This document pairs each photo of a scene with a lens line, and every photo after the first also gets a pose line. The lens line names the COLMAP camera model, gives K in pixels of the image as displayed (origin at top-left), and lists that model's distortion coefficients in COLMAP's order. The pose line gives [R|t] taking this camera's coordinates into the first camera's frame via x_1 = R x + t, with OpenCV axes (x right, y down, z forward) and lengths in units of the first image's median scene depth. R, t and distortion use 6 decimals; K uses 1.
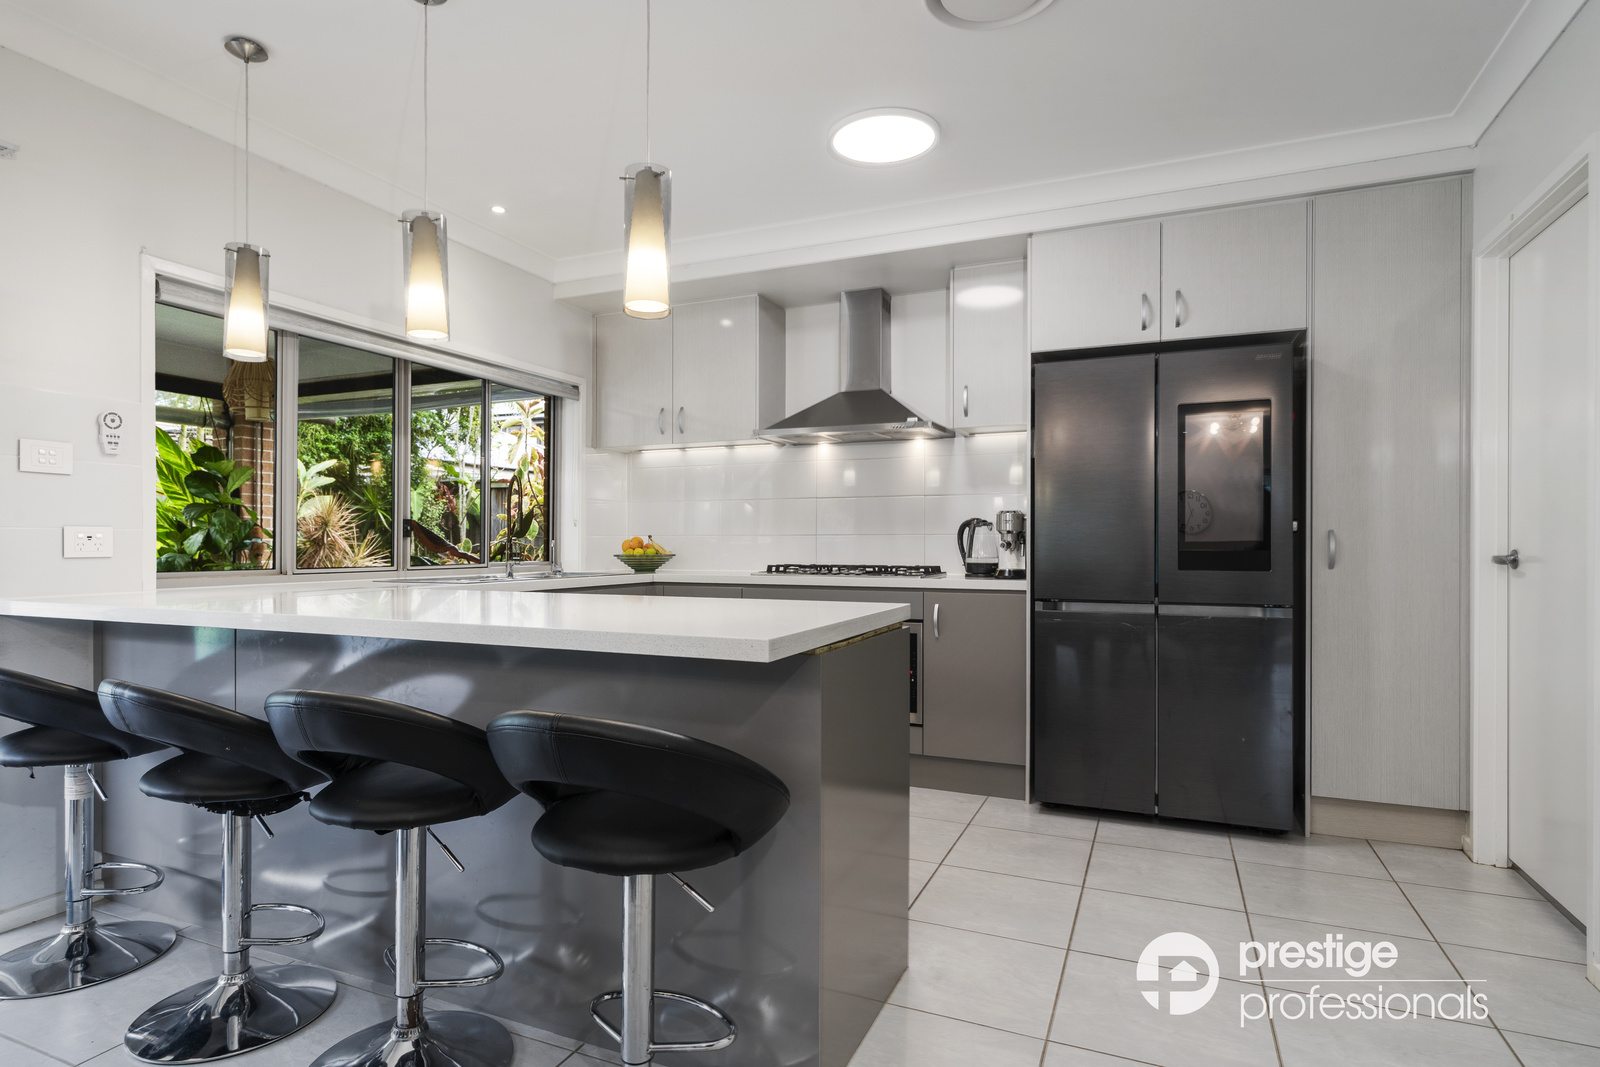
lens RADIAL K [[865.2, 0, 801.6], [0, 865.2, 541.3], [0, 0, 1]] dist [-0.007140, -0.002776]
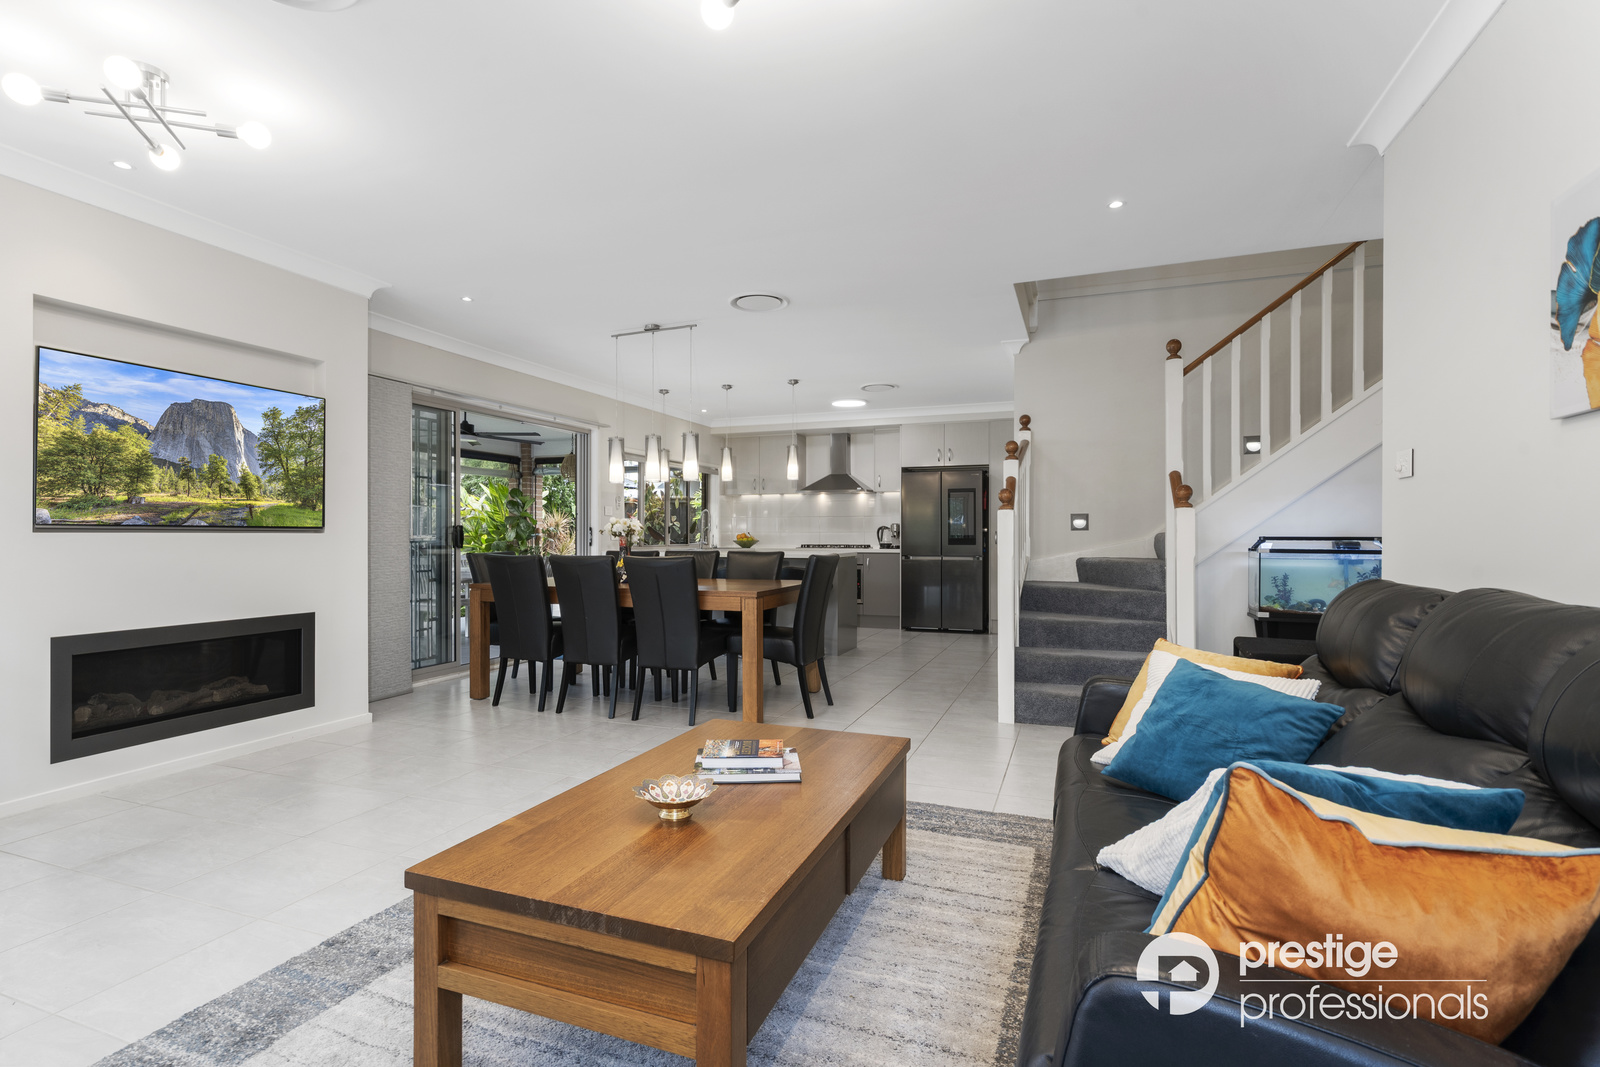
lens RADIAL K [[749.9, 0, 798.9], [0, 749.9, 529.9], [0, 0, 1]] dist [0.000920, 0.000261]
pose [[0.999162, -0.001009, 0.040915, -0.137422], [0.001134, 0.999995, -0.003028, -0.007929], [-0.040912, 0.003072, 0.999158, -1.188594]]
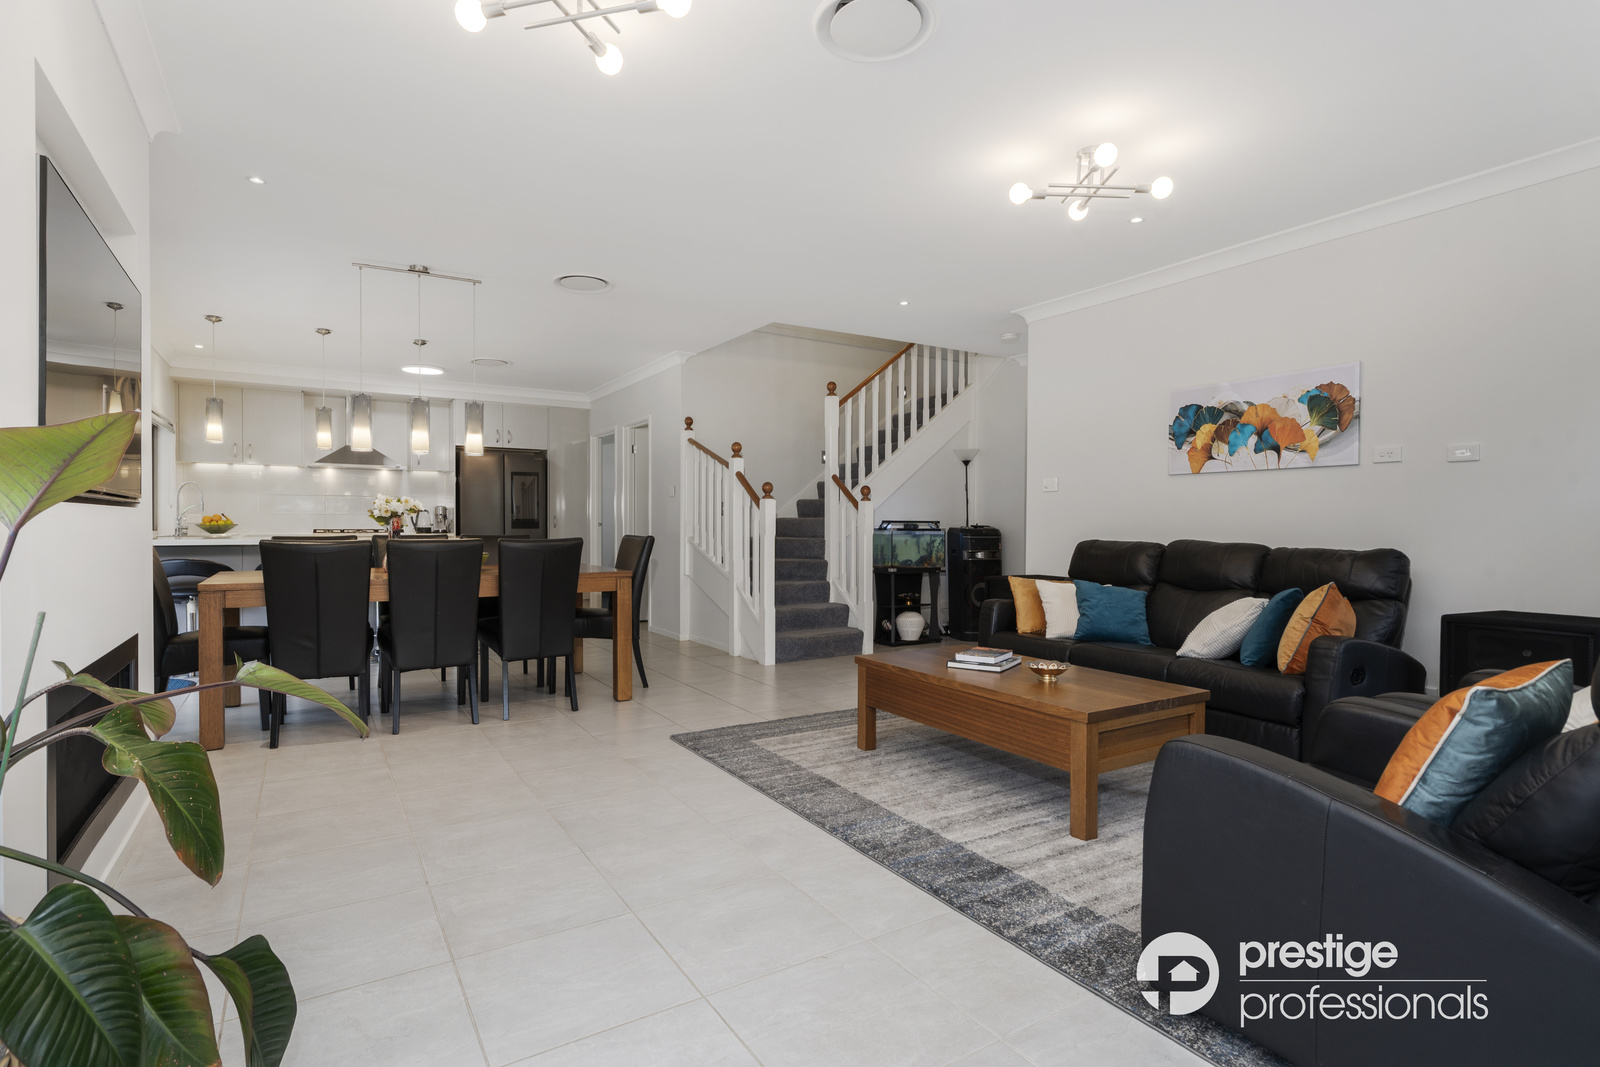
lens RADIAL K [[792.2, 0, 793.0], [0, 792.2, 534.5], [0, 0, 1]] dist [-0.006308, 0.000192]
pose [[0.573113, -0.011317, 0.819398, -0.924184], [-0.006779, 0.999805, 0.018550, -0.002113], [-0.819449, -0.016185, 0.572924, -1.003254]]
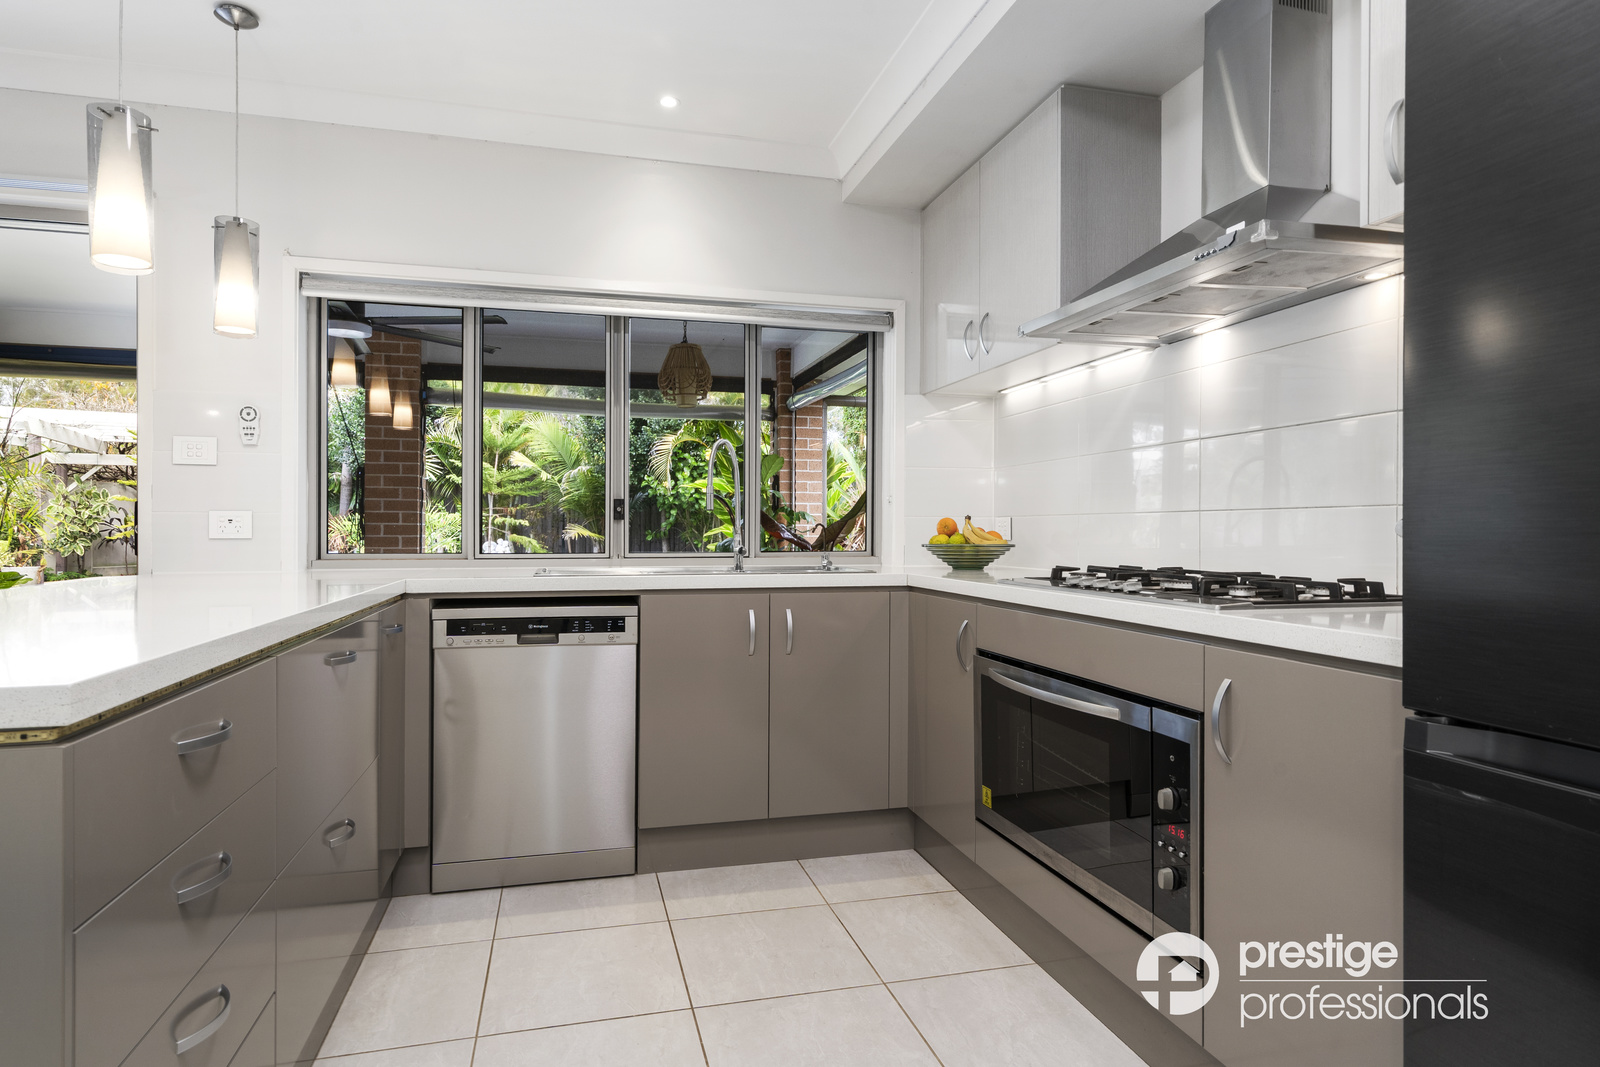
lens RADIAL K [[865.2, 0, 793.1], [0, 865.2, 528.1], [0, 0, 1]] dist [-0.007140, -0.002776]
pose [[0.608686, -0.000318, -0.793411, 0.306896], [0.001064, 0.999999, 0.000416, 0.003443], [0.793410, -0.001097, 0.608686, 0.547181]]
